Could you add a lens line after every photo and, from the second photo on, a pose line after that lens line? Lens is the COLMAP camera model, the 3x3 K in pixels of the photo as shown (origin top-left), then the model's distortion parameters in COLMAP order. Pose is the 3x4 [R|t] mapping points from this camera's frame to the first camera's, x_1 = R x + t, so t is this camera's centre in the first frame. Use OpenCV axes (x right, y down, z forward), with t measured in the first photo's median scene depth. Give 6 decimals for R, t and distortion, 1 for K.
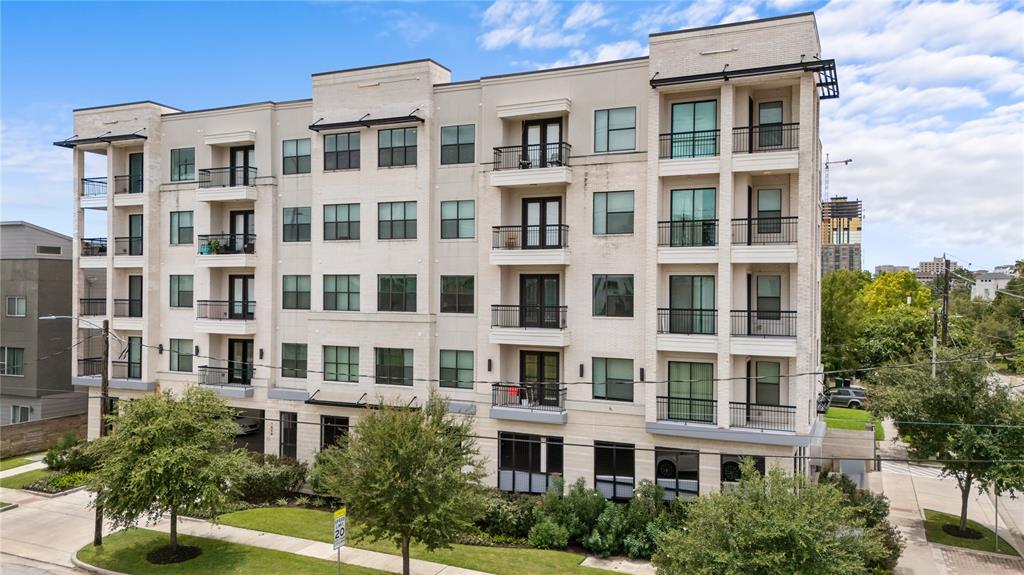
lens RADIAL K [[847.0, 0, 512.0], [0, 847.0, 287.5], [0, 0, 1]] dist [0.119949, -0.004049]
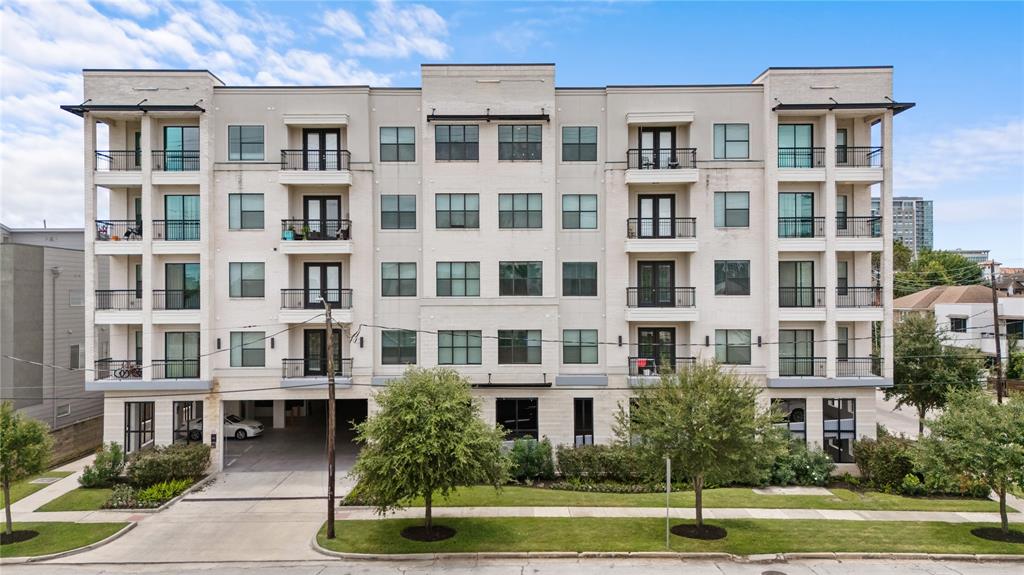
lens RADIAL K [[847.0, 0, 512.0], [0, 847.0, 287.5], [0, 0, 1]] dist [0.119949, -0.004049]
pose [[0.881718, -0.008474, 0.471701, -0.657097], [0.011430, 0.999929, -0.003402, 0.021642], [-0.471639, 0.008391, 0.881752, 0.063951]]
